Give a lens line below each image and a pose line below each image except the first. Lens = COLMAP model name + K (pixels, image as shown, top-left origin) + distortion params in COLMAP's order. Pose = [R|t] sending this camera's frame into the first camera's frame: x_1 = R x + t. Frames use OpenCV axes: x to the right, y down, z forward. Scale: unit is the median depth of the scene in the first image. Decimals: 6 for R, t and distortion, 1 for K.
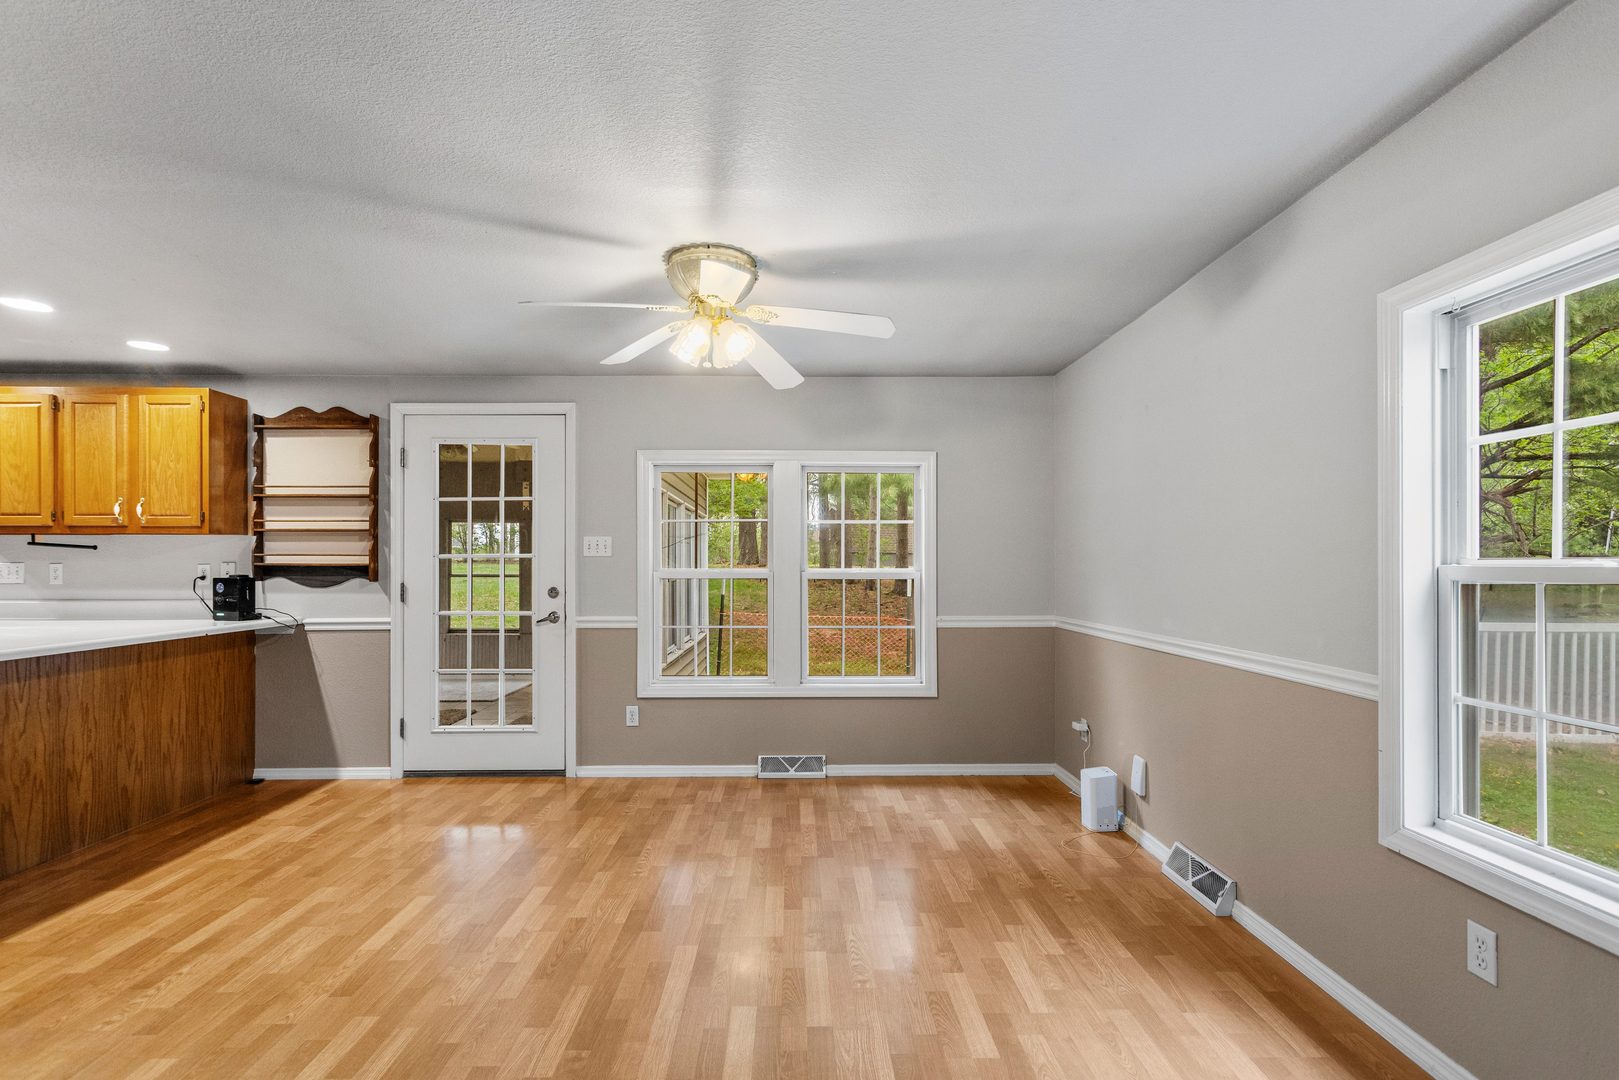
lens RADIAL K [[785.8, 0, 804.0], [0, 785.8, 561.5], [0, 0, 1]] dist [0.004851, 0.000613]
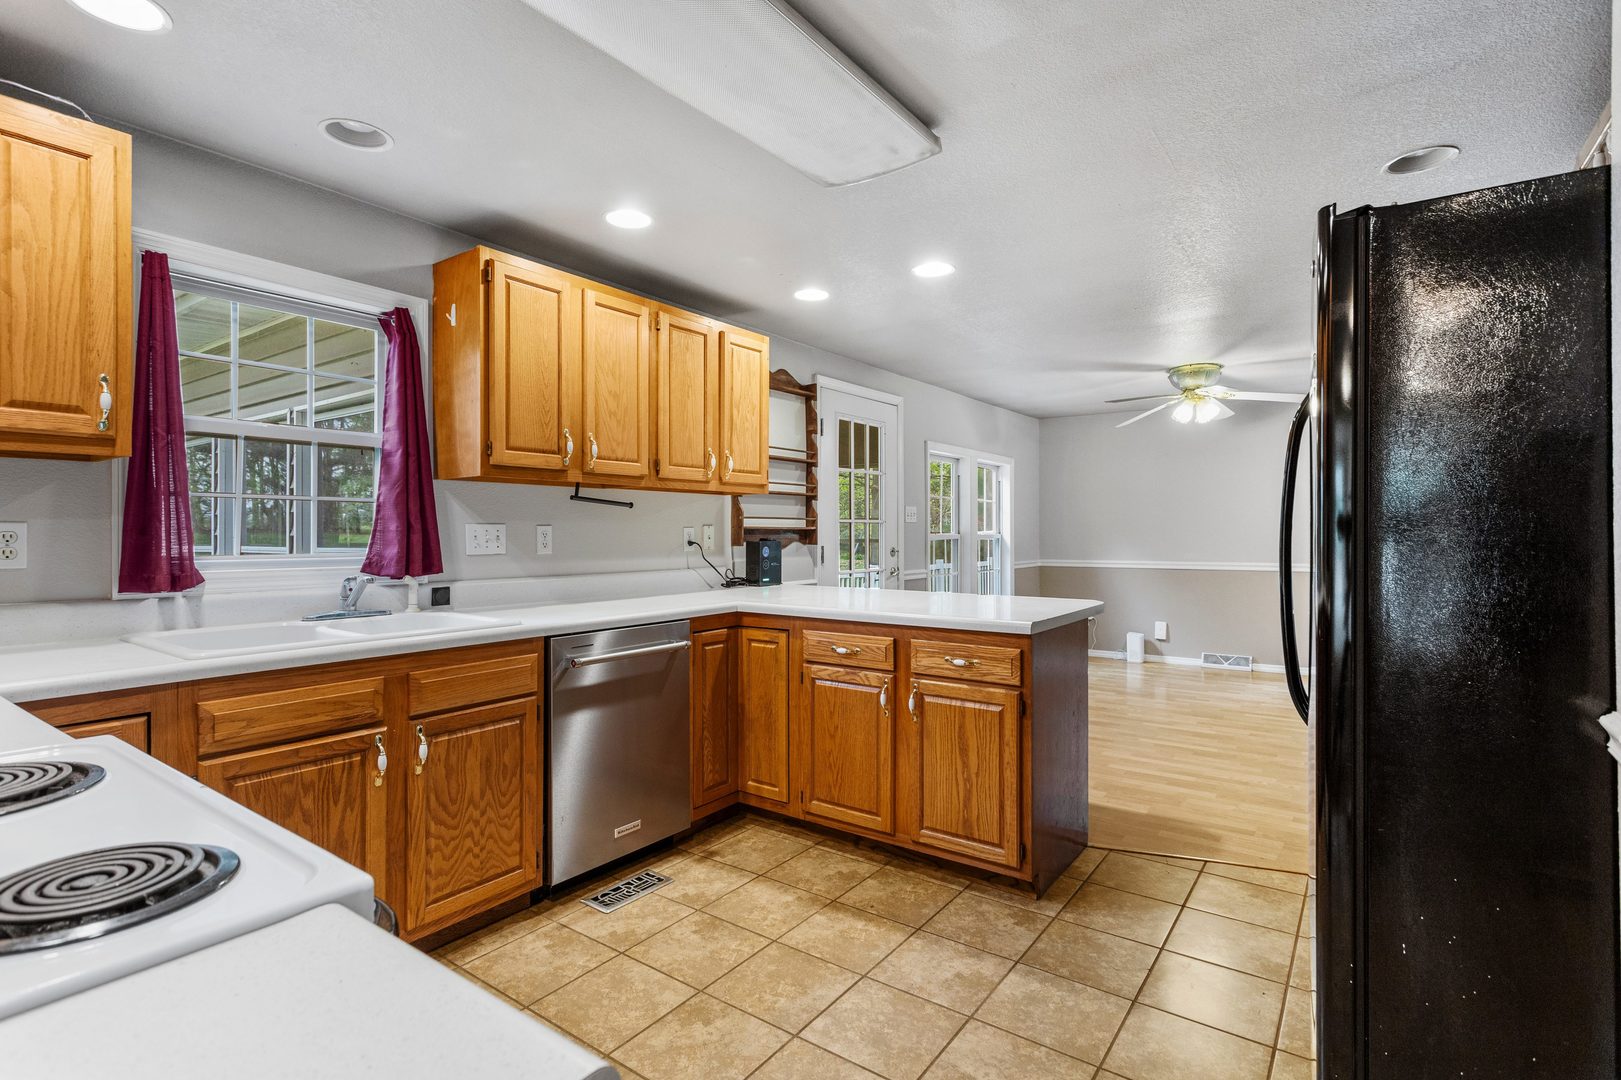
lens RADIAL K [[785.1, 0, 808.3], [0, 785.1, 531.1], [0, 0, 1]] dist [0.001976, 0.000845]
pose [[0.602945, 0.000150, 0.797783, -1.475563], [-0.002254, 0.999996, 0.001516, 0.006617], [-0.797780, -0.002712, 0.602943, 0.405969]]
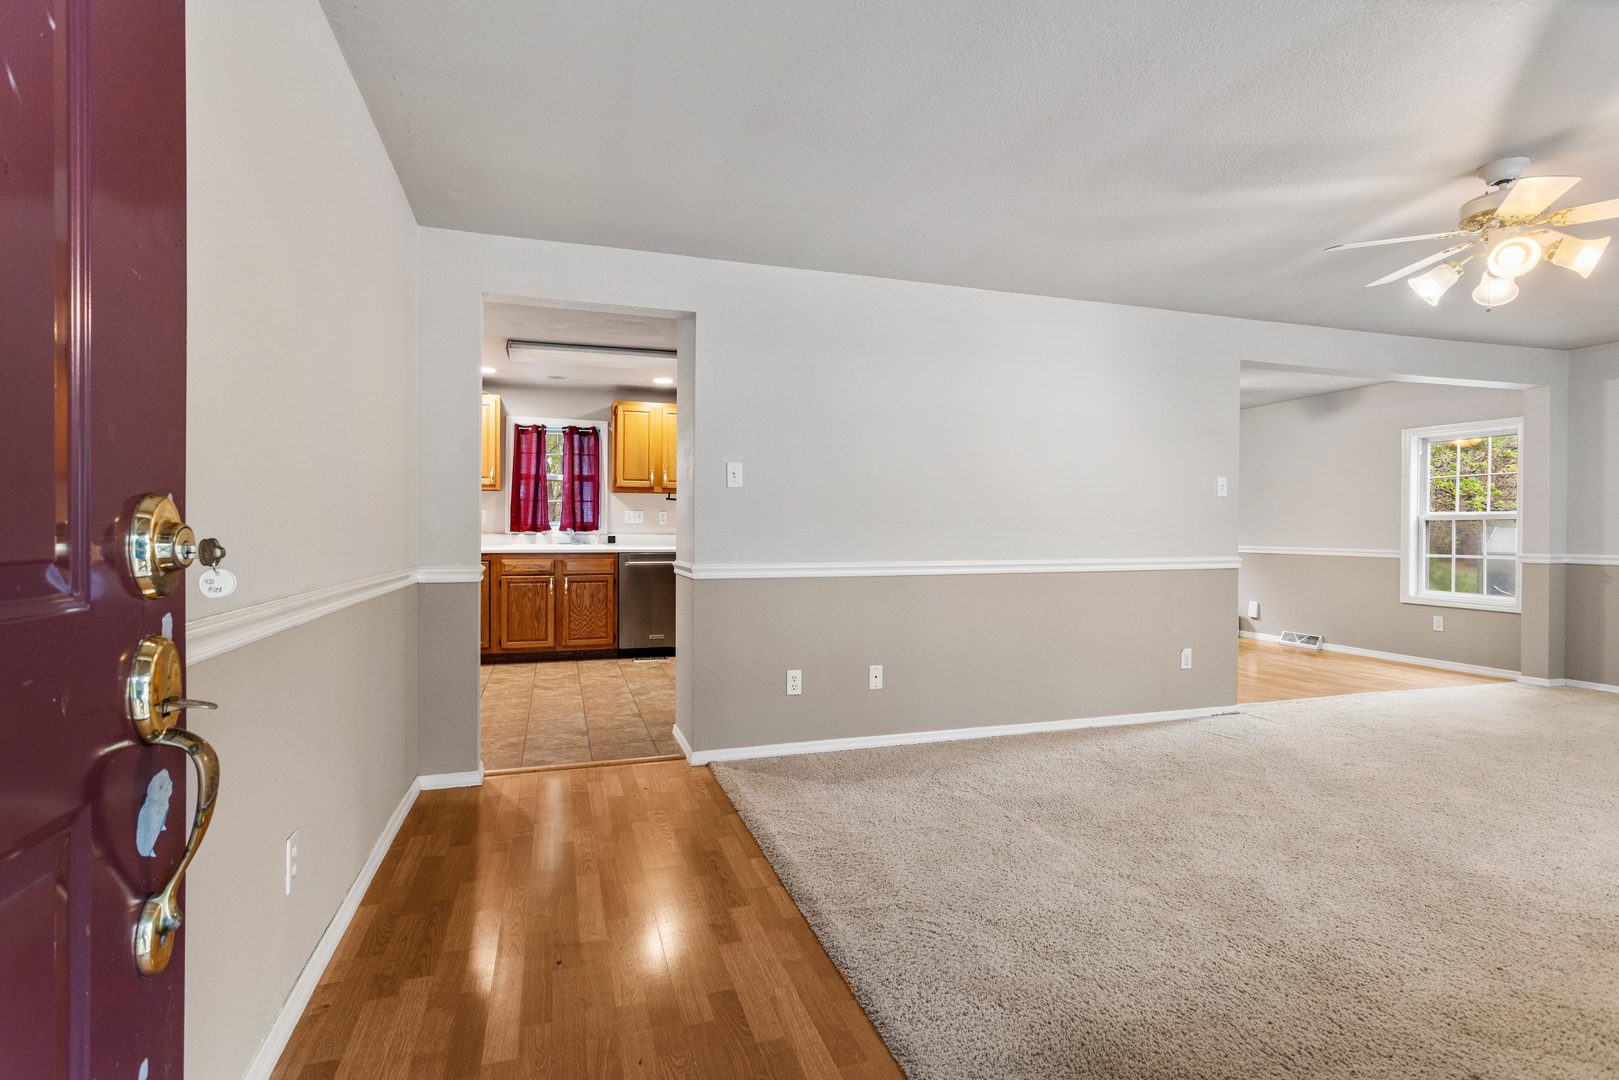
lens RADIAL K [[782.4, 0, 800.2], [0, 782.4, 528.7], [0, 0, 1]] dist [0.000165, 0.000179]
pose [[0.959011, 0.005872, 0.283309, -1.215467], [-0.007186, 0.999968, 0.003598, 0.032140], [-0.283279, -0.005486, 0.959022, -0.654921]]
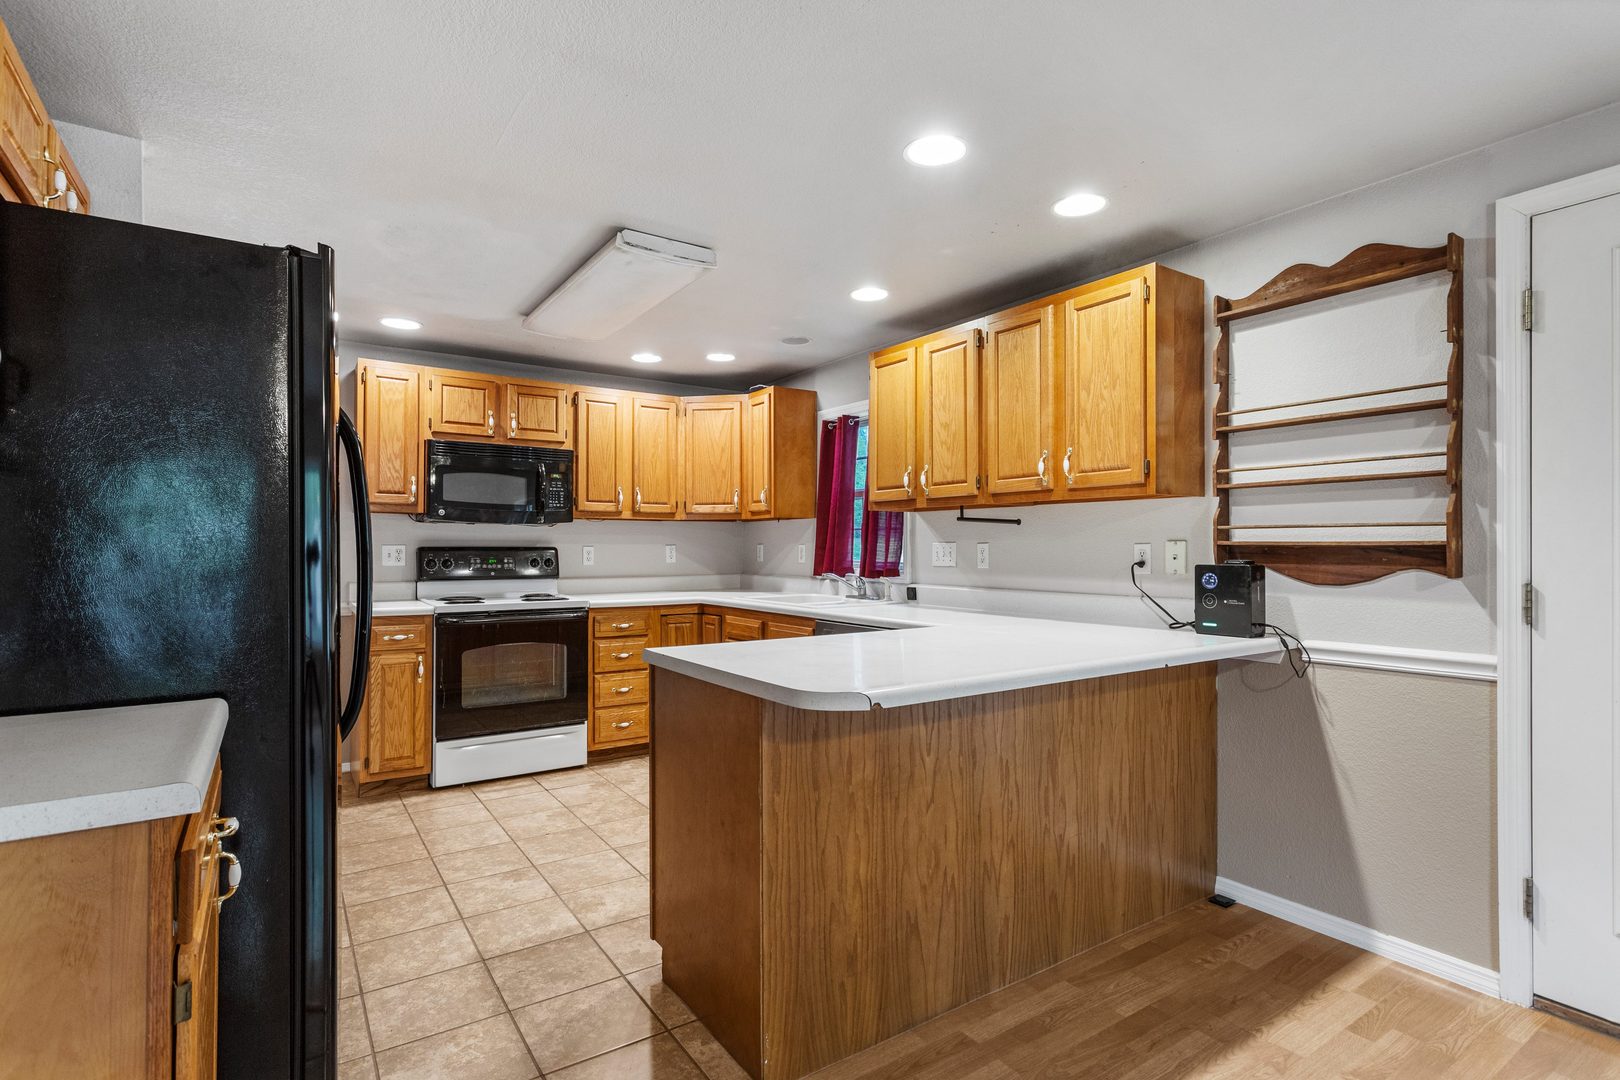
lens RADIAL K [[792.0, 0, 806.2], [0, 792.0, 545.4], [0, 0, 1]] dist [-0.000270, 0.000502]
pose [[0.540879, -0.001510, -0.841099, -0.377844], [0.001796, 0.999998, -0.000640, 0.005421], [0.841098, -0.001164, 0.540881, 0.427212]]
